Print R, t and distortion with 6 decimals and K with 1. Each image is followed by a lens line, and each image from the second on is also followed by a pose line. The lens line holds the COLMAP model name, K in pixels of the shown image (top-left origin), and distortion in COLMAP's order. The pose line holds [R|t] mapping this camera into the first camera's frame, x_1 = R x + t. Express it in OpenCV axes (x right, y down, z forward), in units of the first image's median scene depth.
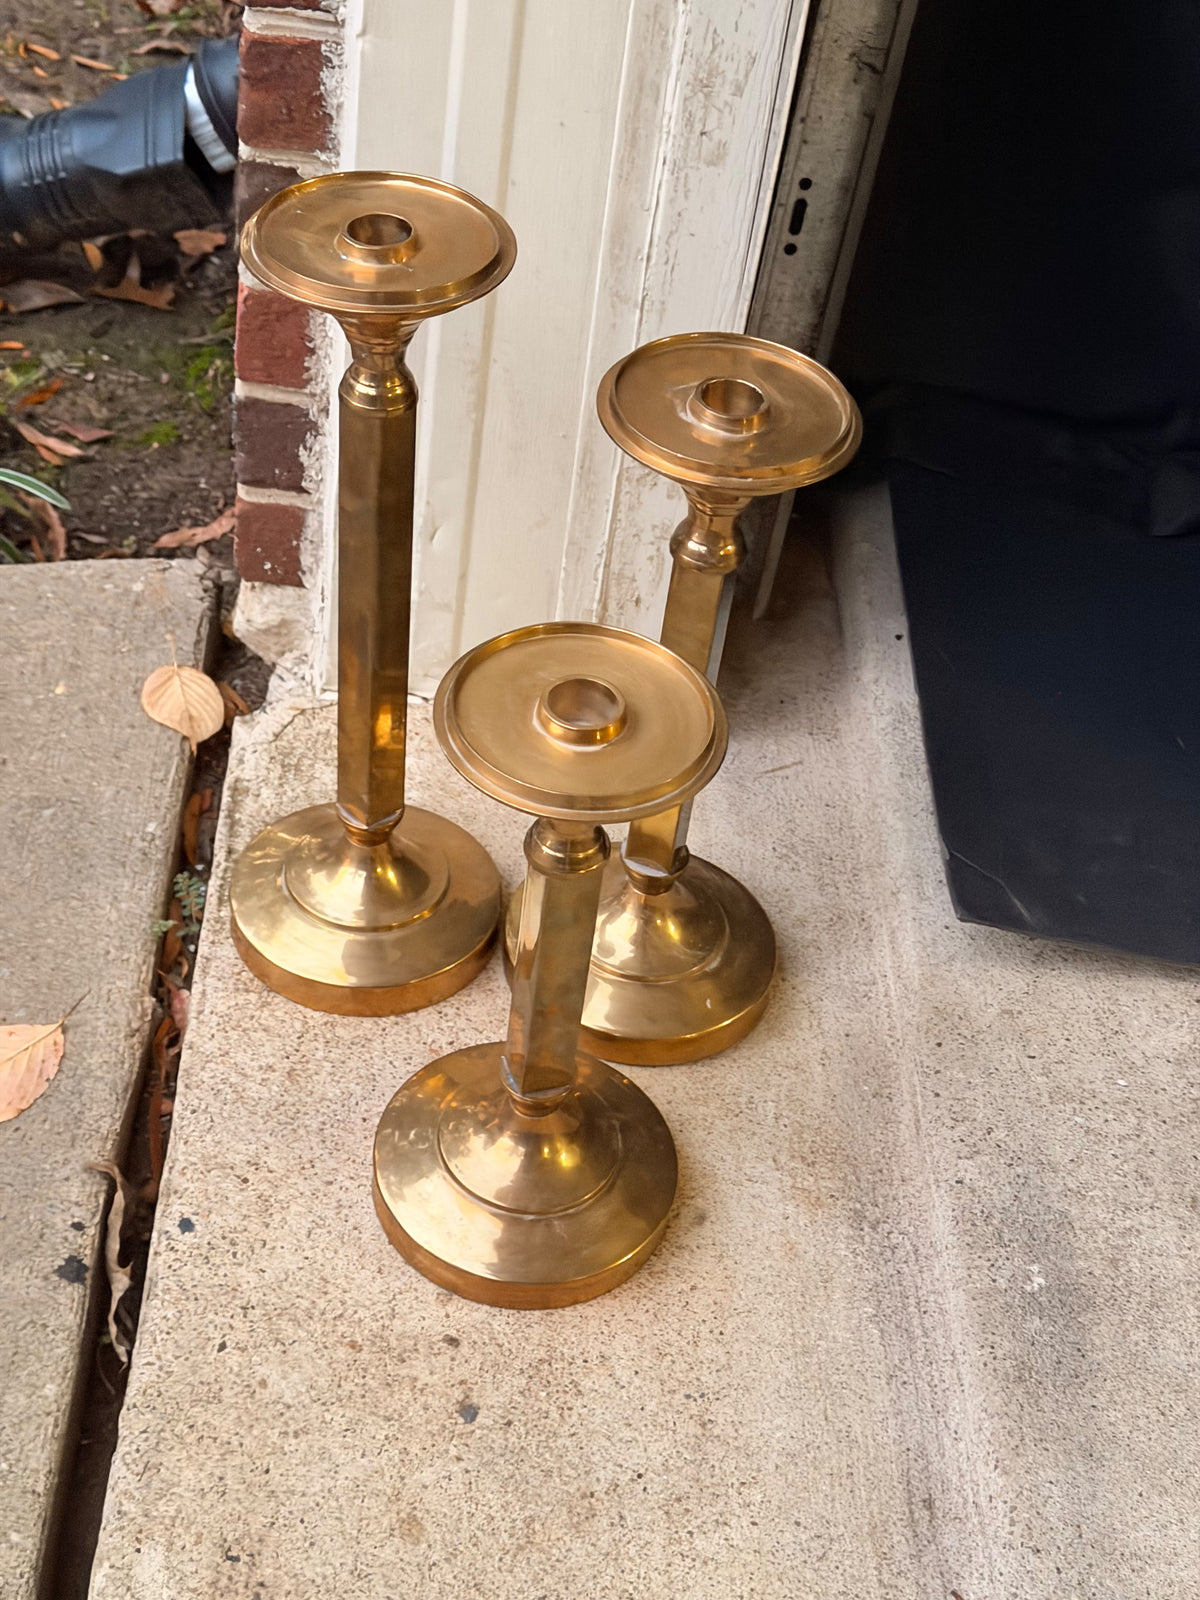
lens RADIAL K [[2213.7, 0, 594.0], [0, 2213.7, 803.9], [0, 0, 1]] dist [0.183853, -0.355828]
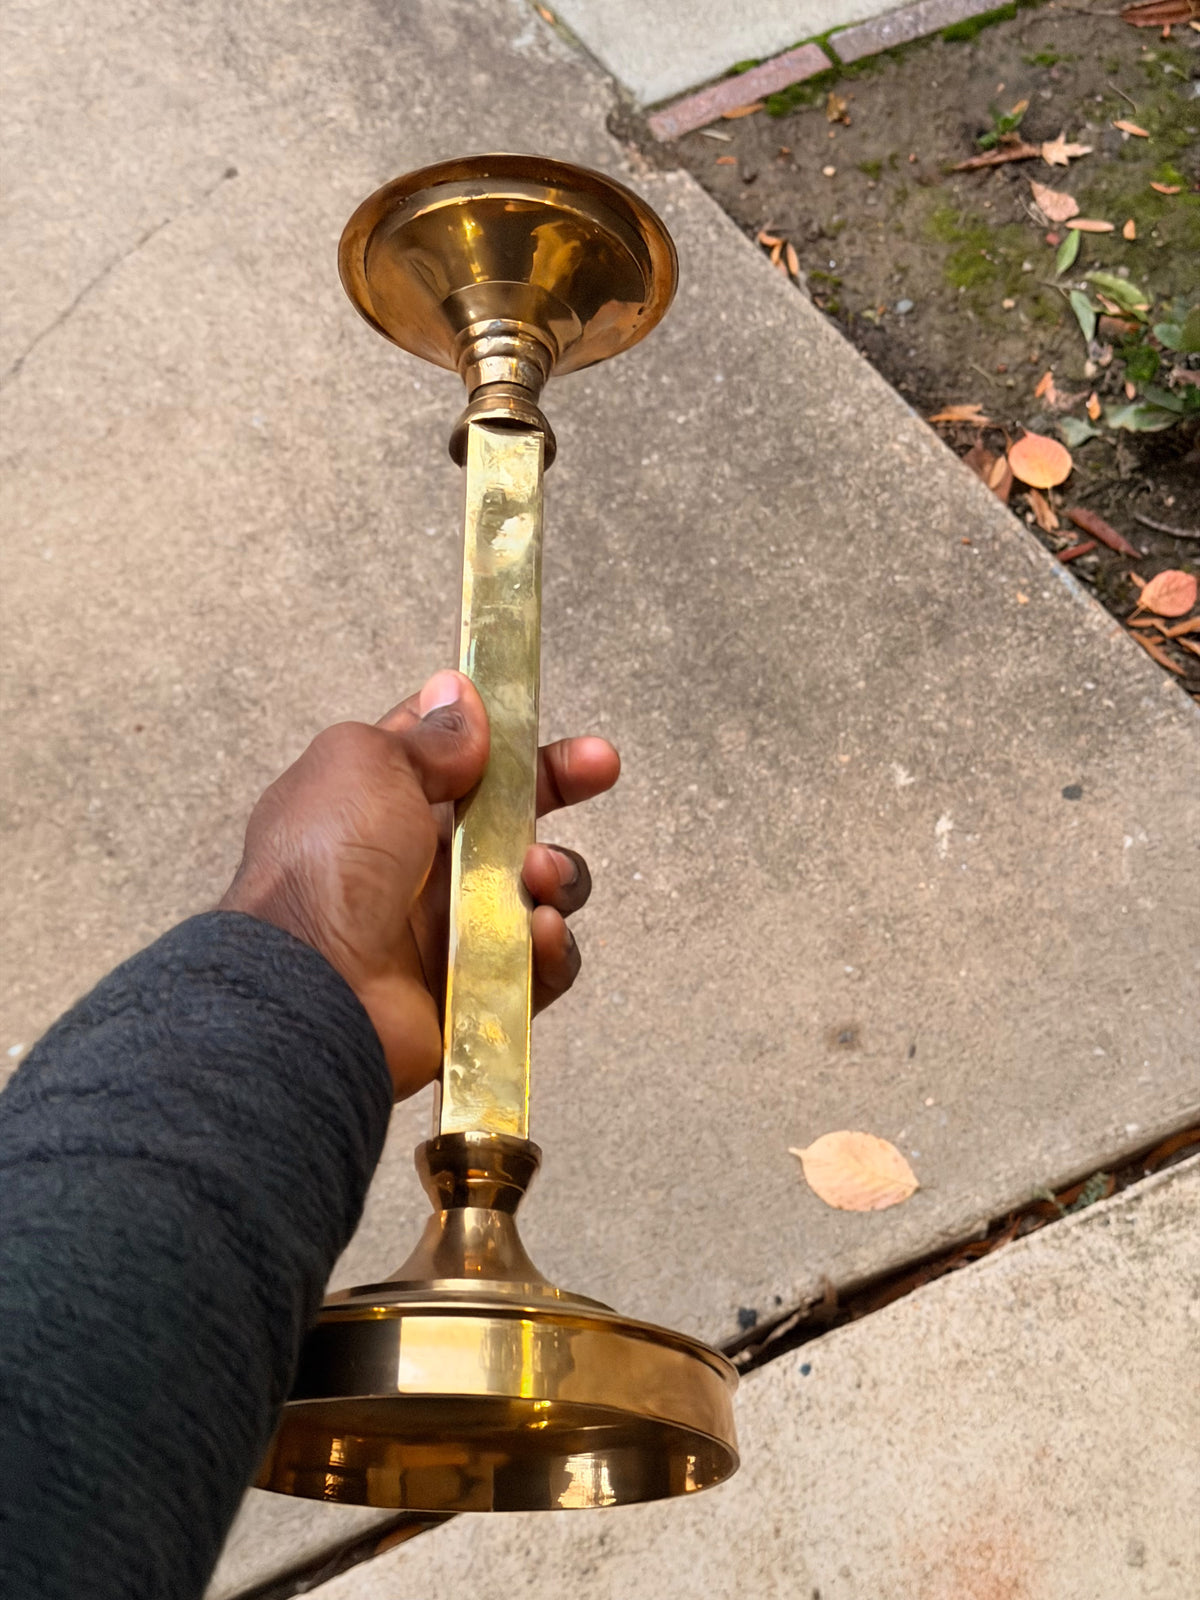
lens RADIAL K [[2200.4, 0, 609.7], [0, 2200.4, 810.0], [0, 0, 1]] dist [0.196605, -0.412663]
pose [[0.406424, 0.749891, -0.521999, 0.227454], [-0.560471, 0.655813, 0.505748, -0.660581], [0.721590, 0.087017, 0.686830, -0.078579]]
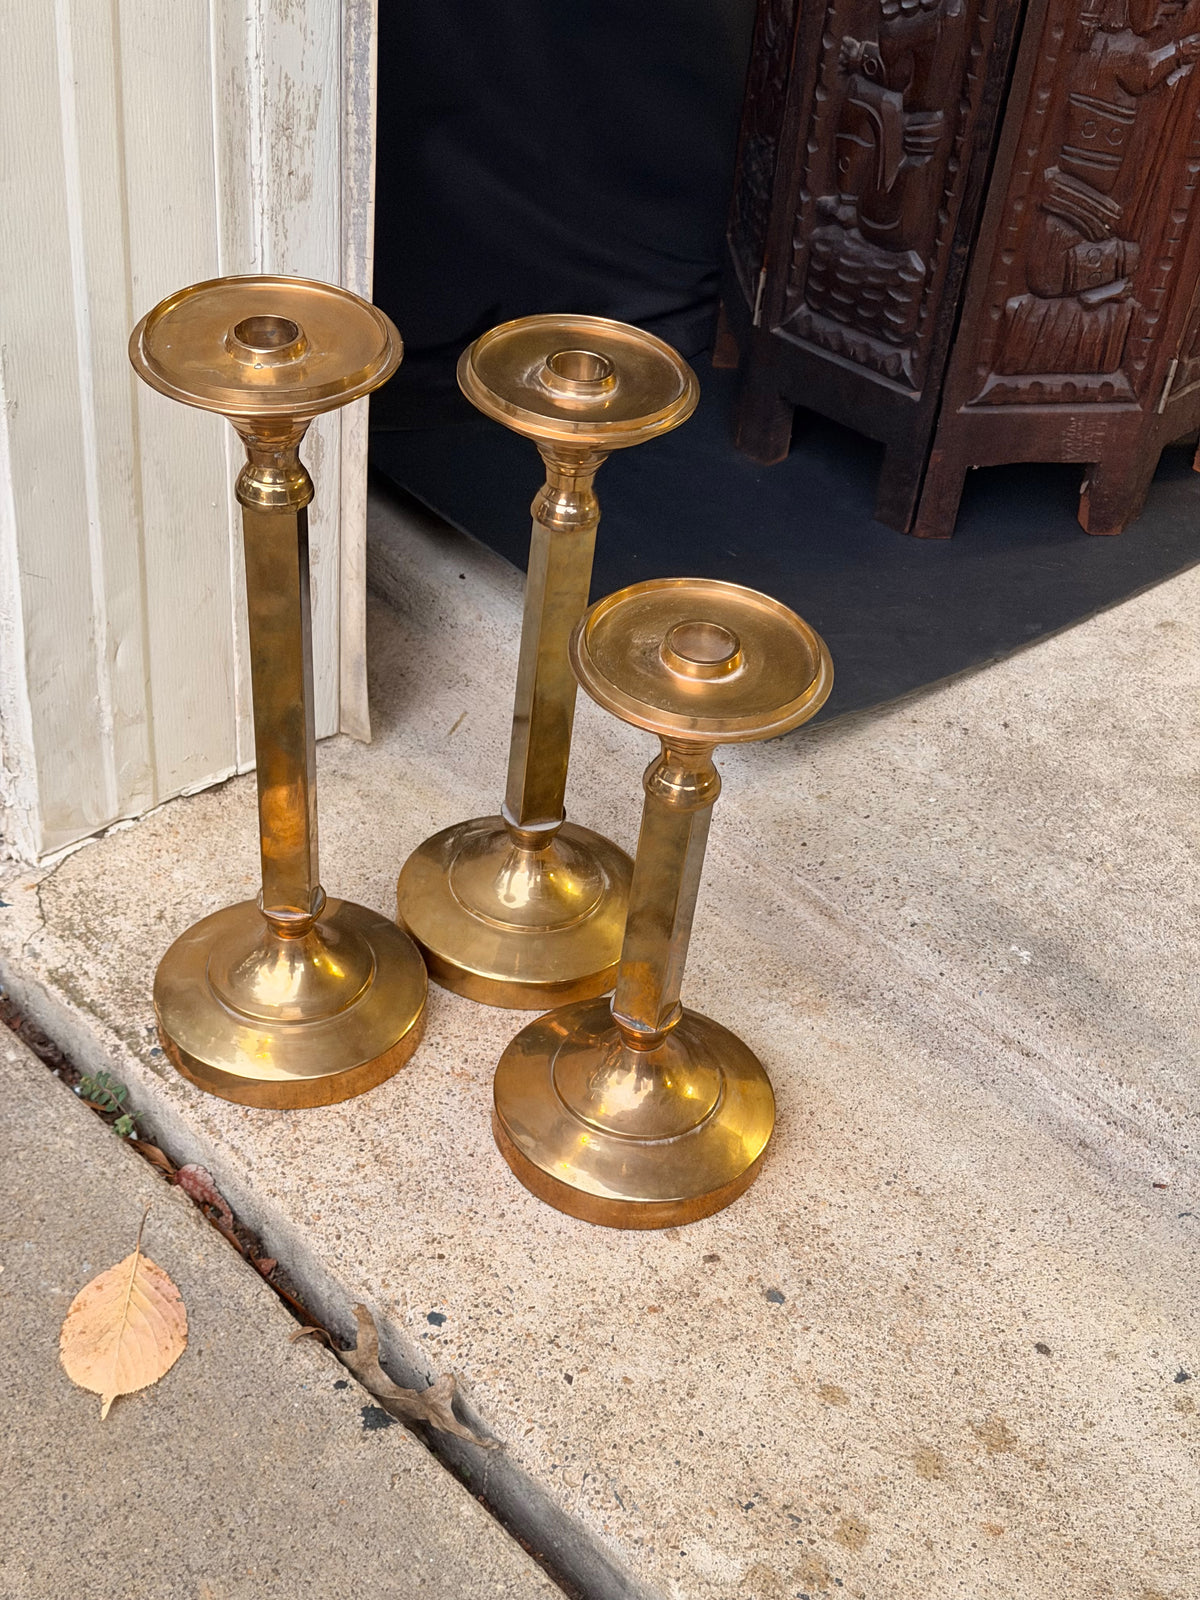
lens RADIAL K [[2213.7, 0, 594.0], [0, 2213.7, 803.9], [0, 0, 1]] dist [0.183853, -0.355828]
pose [[0.743391, -0.446451, 0.498047, -0.513004], [0.442651, 0.886616, 0.134059, -0.118552], [-0.501427, 0.120802, 0.856725, 0.067409]]
